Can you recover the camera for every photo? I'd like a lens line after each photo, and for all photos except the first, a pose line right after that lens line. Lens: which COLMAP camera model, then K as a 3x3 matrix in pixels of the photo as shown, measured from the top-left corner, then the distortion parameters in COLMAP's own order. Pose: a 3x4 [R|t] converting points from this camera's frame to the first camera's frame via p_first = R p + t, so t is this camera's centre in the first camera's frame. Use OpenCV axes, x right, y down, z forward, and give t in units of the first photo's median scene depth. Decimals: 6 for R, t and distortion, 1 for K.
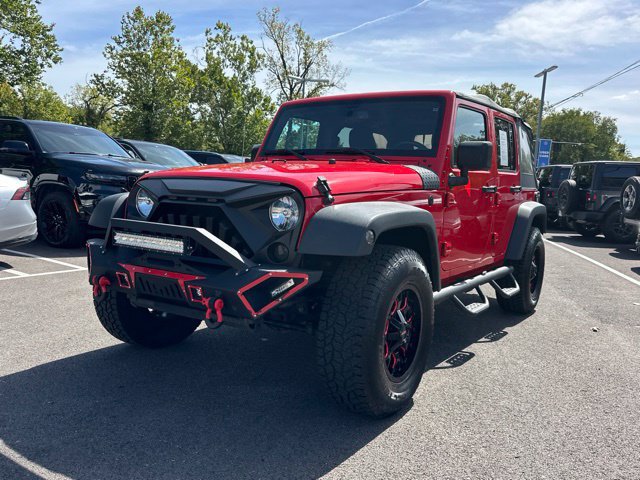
lens RADIAL K [[533.4, 0, 318.9], [0, 533.4, 237.2], [0, 0, 1]] dist [0.057705, -0.094093]
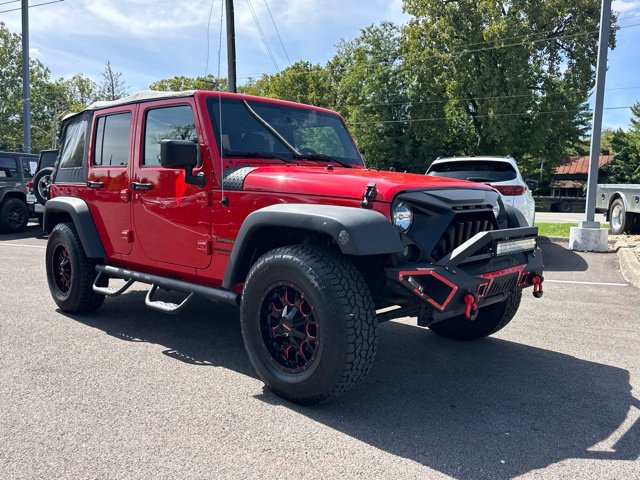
lens RADIAL K [[533.4, 0, 315.1], [0, 533.4, 241.6], [0, 0, 1]] dist [0.057705, -0.094093]
pose [[0.200112, -0.141370, 0.969520, -0.119953], [0.102840, 0.987100, 0.122707, -0.014657], [-0.974361, 0.075150, 0.212069, 0.092160]]
